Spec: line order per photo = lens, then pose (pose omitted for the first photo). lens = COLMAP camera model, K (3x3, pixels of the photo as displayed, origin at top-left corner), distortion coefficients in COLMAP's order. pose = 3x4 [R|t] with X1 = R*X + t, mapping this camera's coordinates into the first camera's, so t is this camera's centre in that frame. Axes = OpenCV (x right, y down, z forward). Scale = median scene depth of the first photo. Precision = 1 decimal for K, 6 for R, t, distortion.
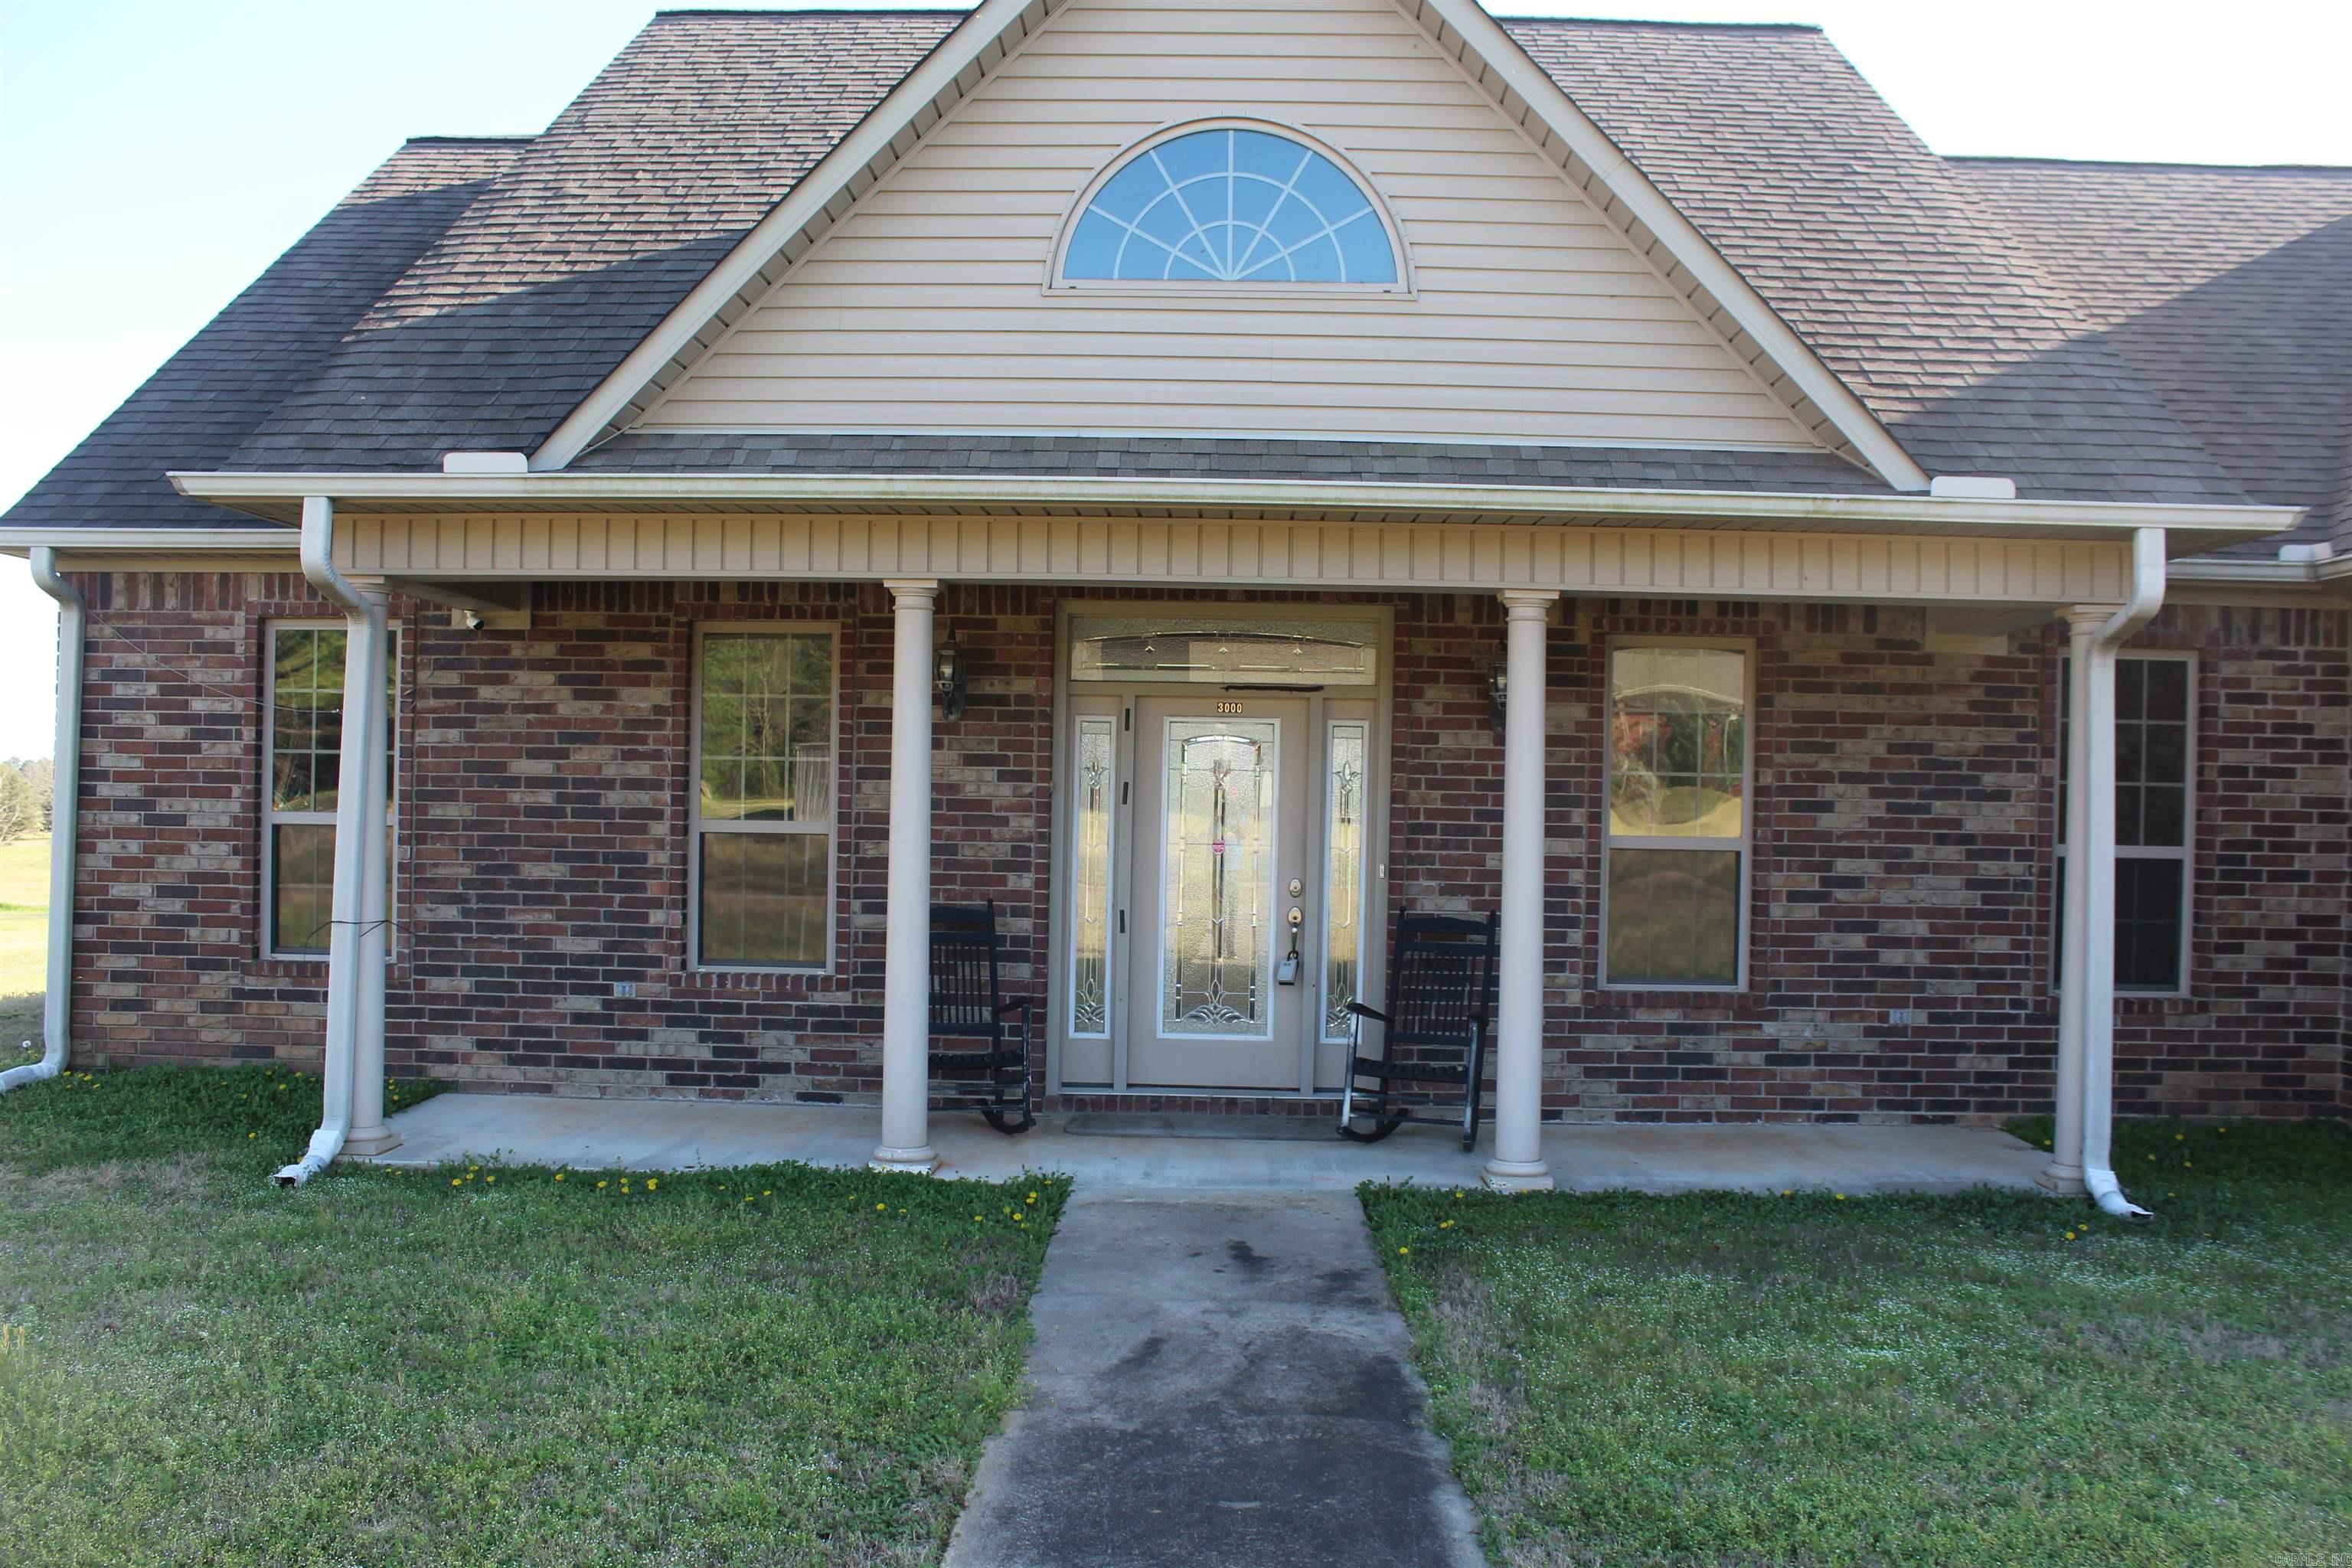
lens RADIAL K [[1986.0, 0, 1178.9], [0, 1986.0, 842.0], [0, 0, 1]] dist [-0.182675, 0.177169]
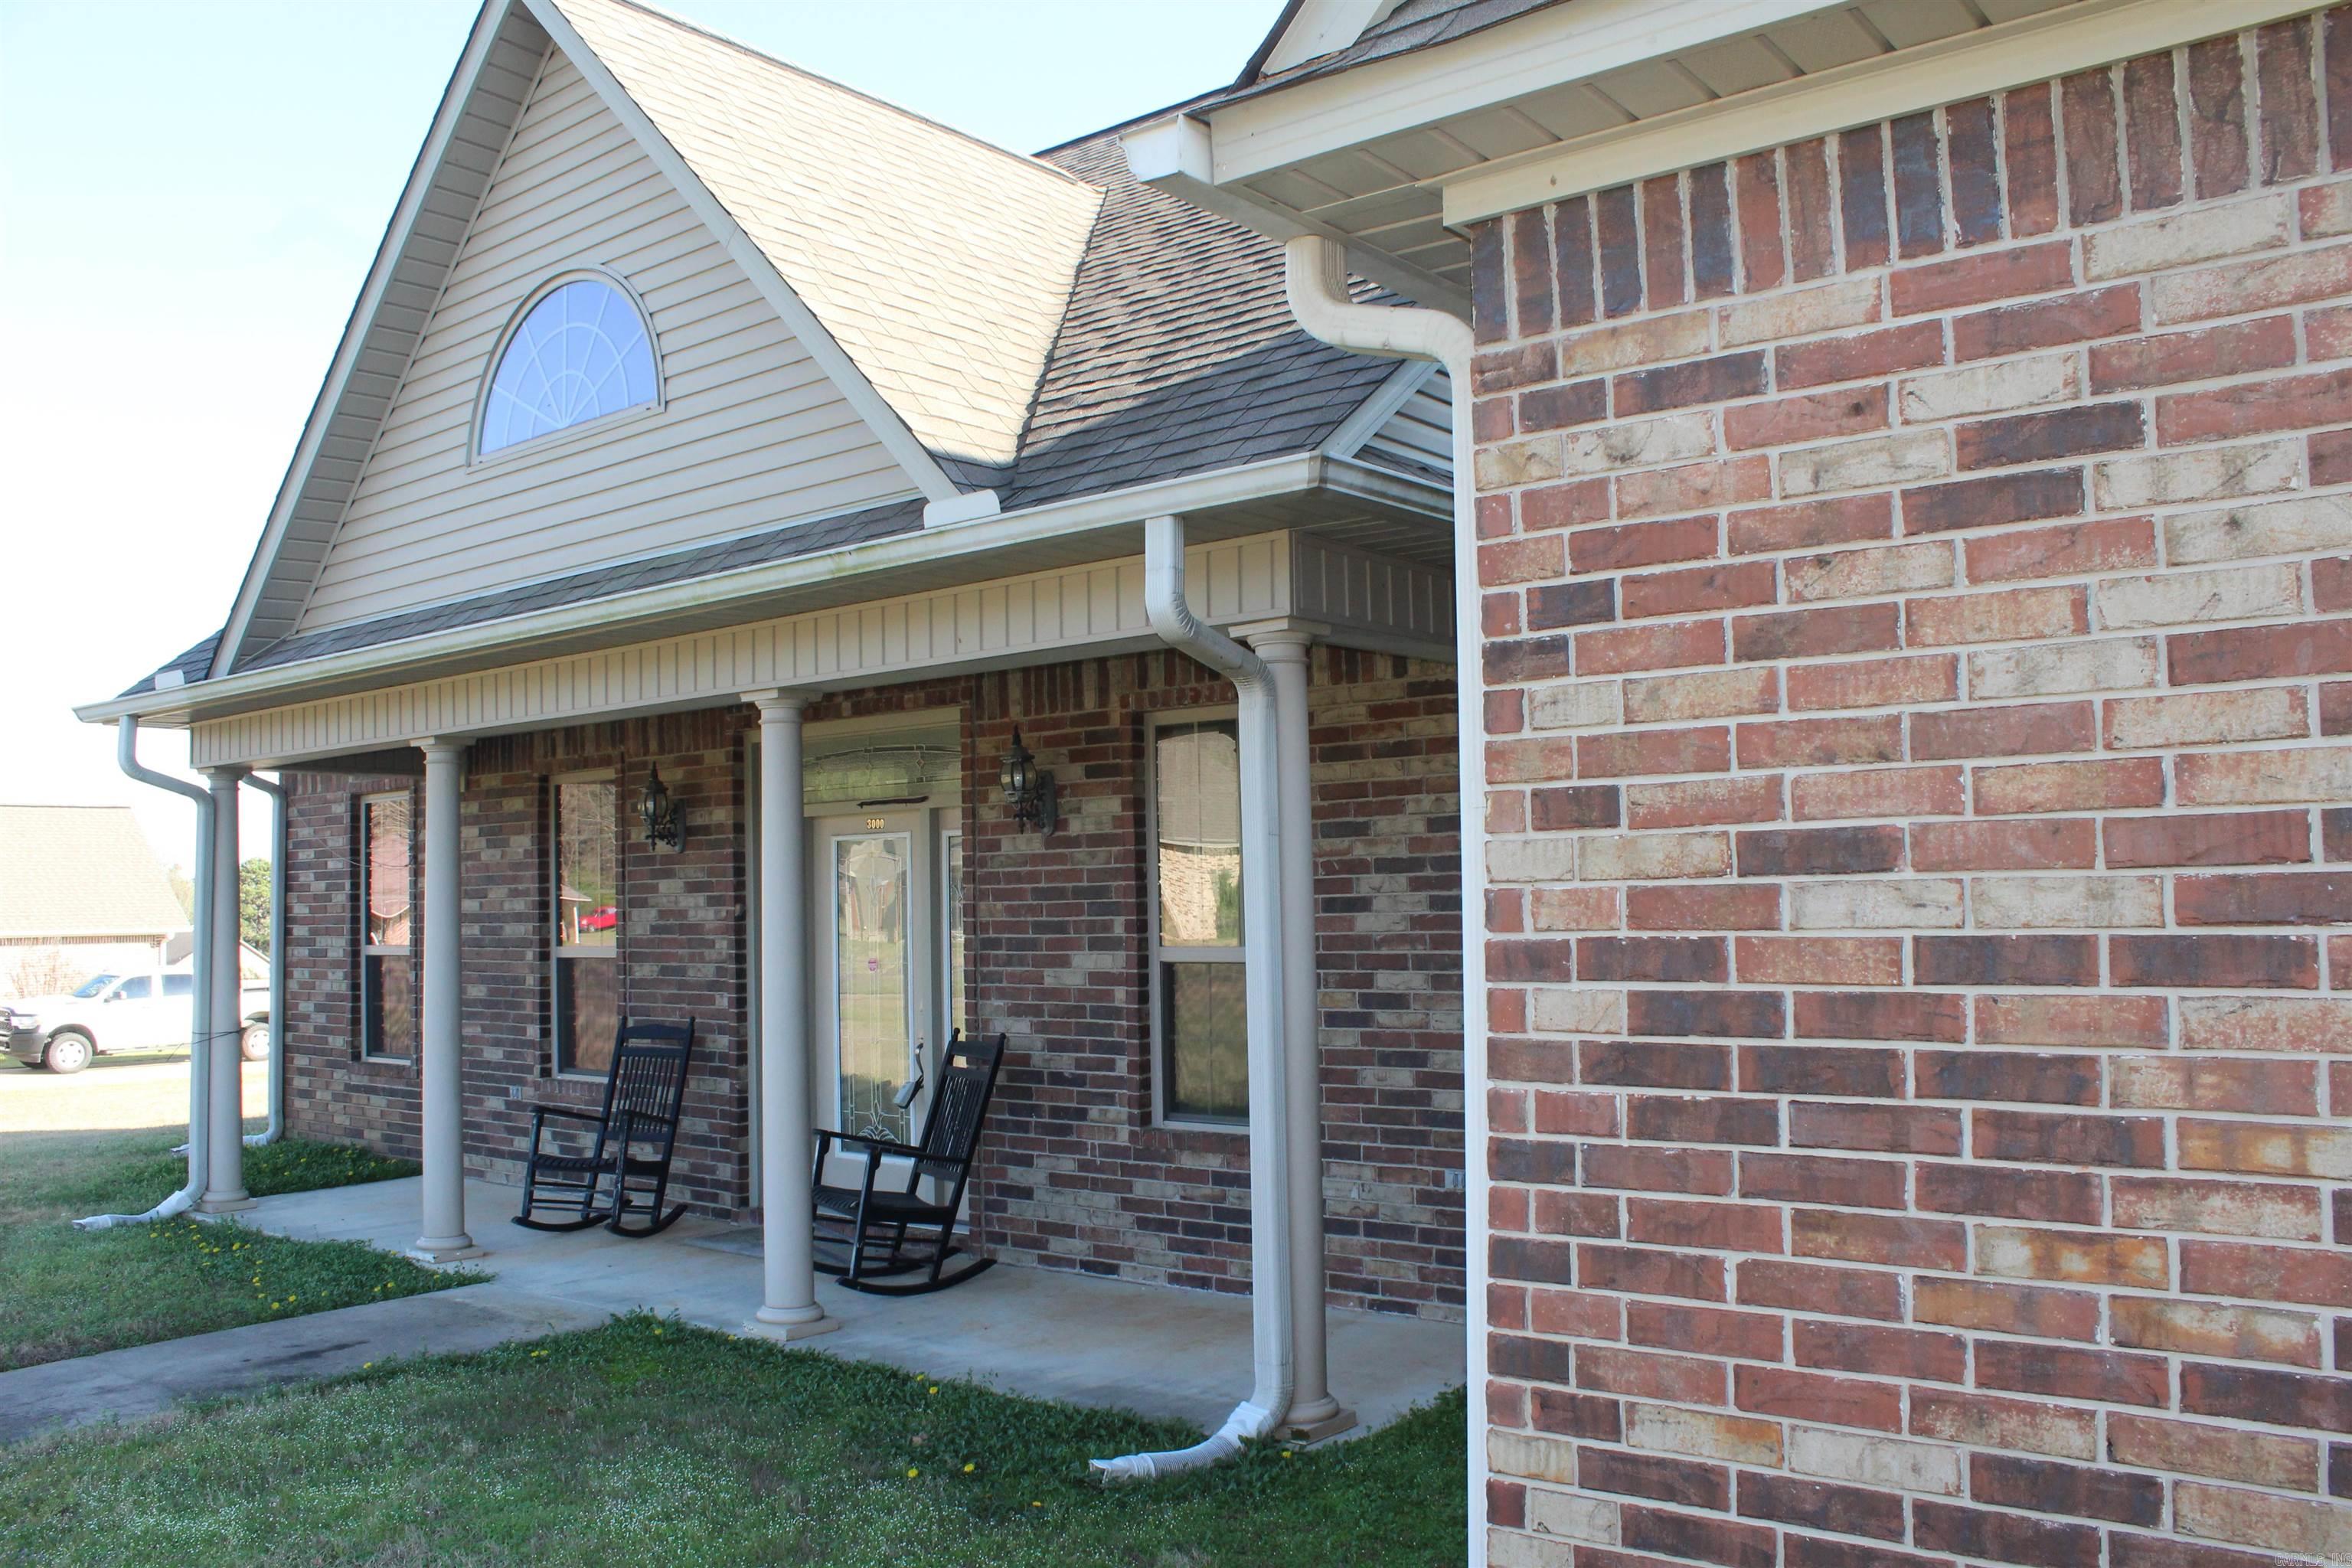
lens RADIAL K [[1945.3, 0, 1182.8], [0, 1945.3, 814.3], [0, 0, 1]] dist [-0.174110, 0.154668]
pose [[0.792573, -0.061986, -0.606619, 0.743436], [0.023796, 0.997206, -0.070807, -0.000696], [0.609313, 0.041685, 0.791833, 0.336121]]
